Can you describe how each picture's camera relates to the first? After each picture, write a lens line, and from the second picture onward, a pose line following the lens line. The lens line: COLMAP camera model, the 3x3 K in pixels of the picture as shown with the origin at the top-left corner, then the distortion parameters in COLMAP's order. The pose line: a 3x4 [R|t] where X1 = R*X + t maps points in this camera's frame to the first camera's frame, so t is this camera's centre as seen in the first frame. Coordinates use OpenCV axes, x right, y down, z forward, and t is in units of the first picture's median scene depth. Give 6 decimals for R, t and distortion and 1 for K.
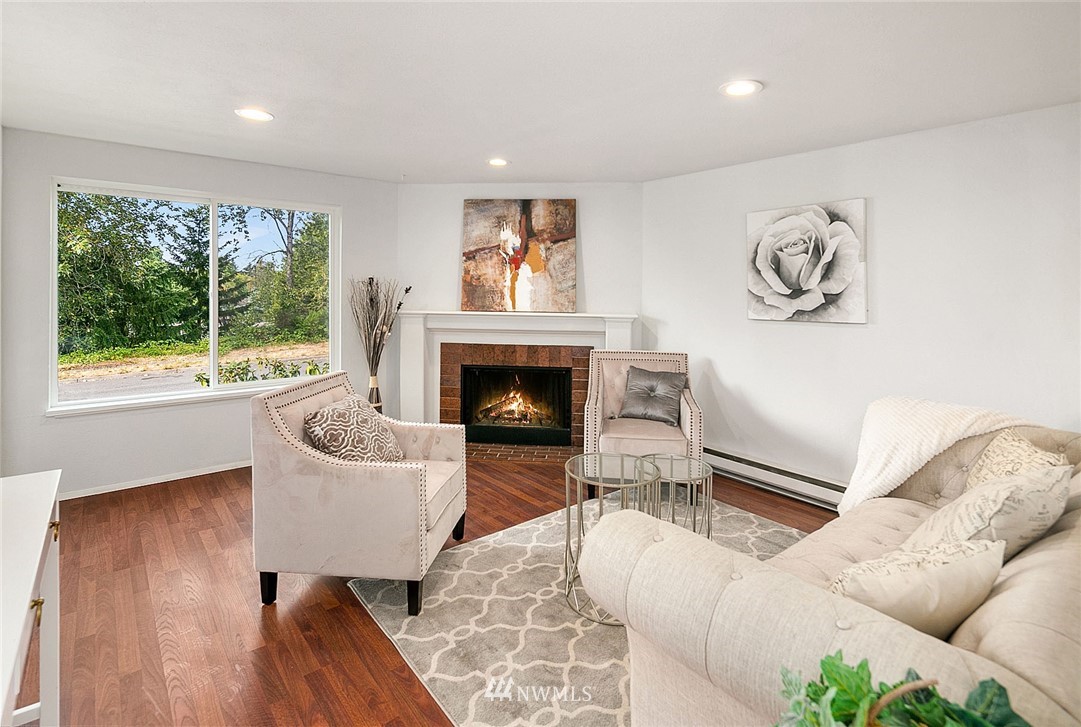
lens RADIAL K [[516.4, 0, 528.4], [0, 516.4, 314.2], [0, 0, 1]] dist [0.001094, -0.001974]
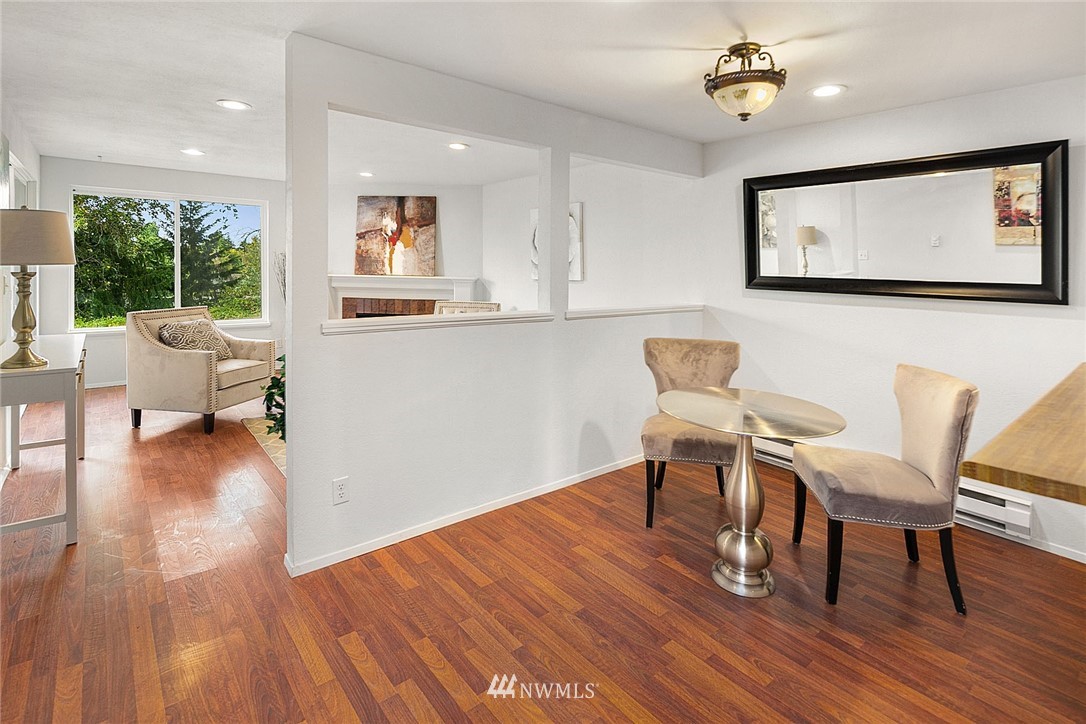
lens RADIAL K [[518.8, 0, 535.4], [0, 518.8, 298.1], [0, 0, 1]] dist [0.001094, -0.001974]
pose [[0.999944, 0.005428, 0.009137, 0.354098], [-0.005525, 0.999928, 0.010696, 0.040256], [-0.009078, -0.010746, 0.999901, -0.434074]]
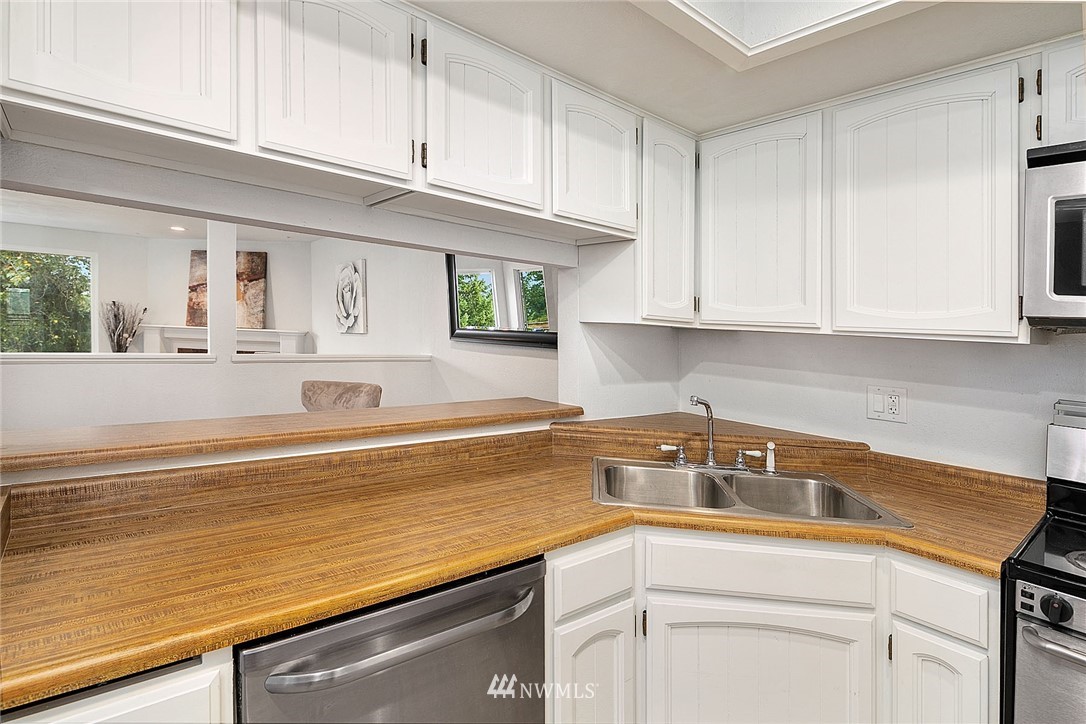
lens RADIAL K [[518.8, 0, 538.9], [0, 518.8, 363.6], [0, 0, 1]] dist [0.001094, -0.001974]
pose [[0.999352, 0.022930, 0.027752, 0.837191], [-0.023299, 0.999643, 0.013043, 0.058283], [-0.027443, -0.013681, 0.999530, -0.510929]]
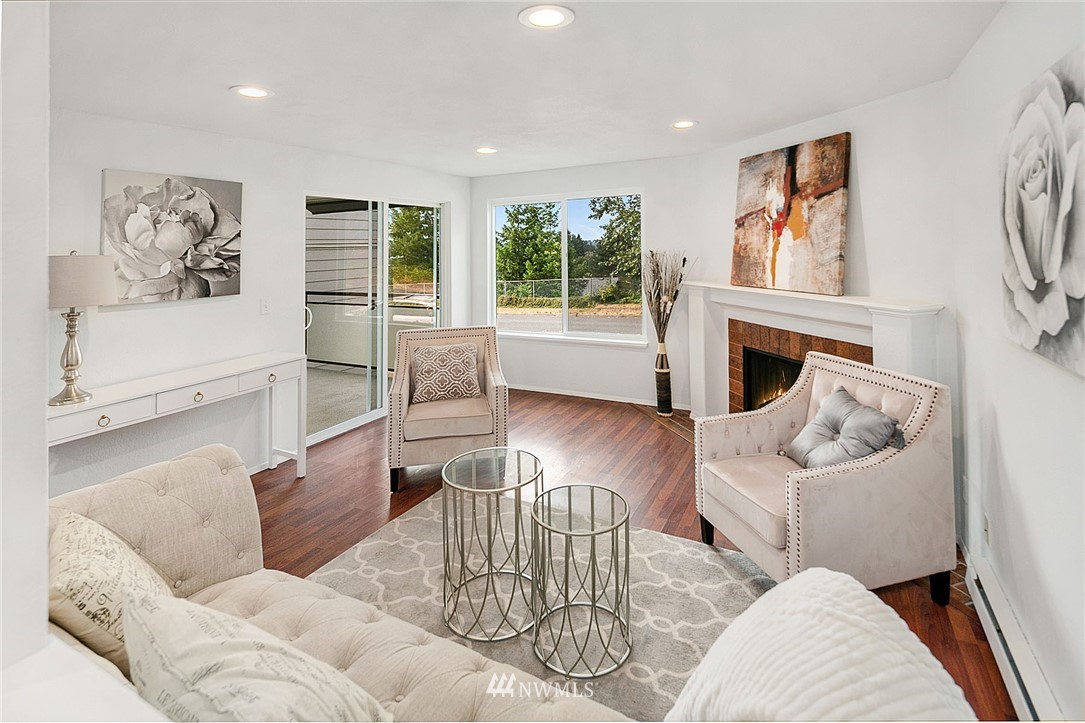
lens RADIAL K [[518.3, 0, 572.2], [0, 518.3, 256.7], [0, 0, 1]] dist [0.001094, -0.001974]
pose [[0.408083, -0.000323, -0.912945, 0.575238], [-0.014555, 0.999871, -0.006859, -0.044916], [0.912829, 0.016087, 0.408025, 0.379962]]
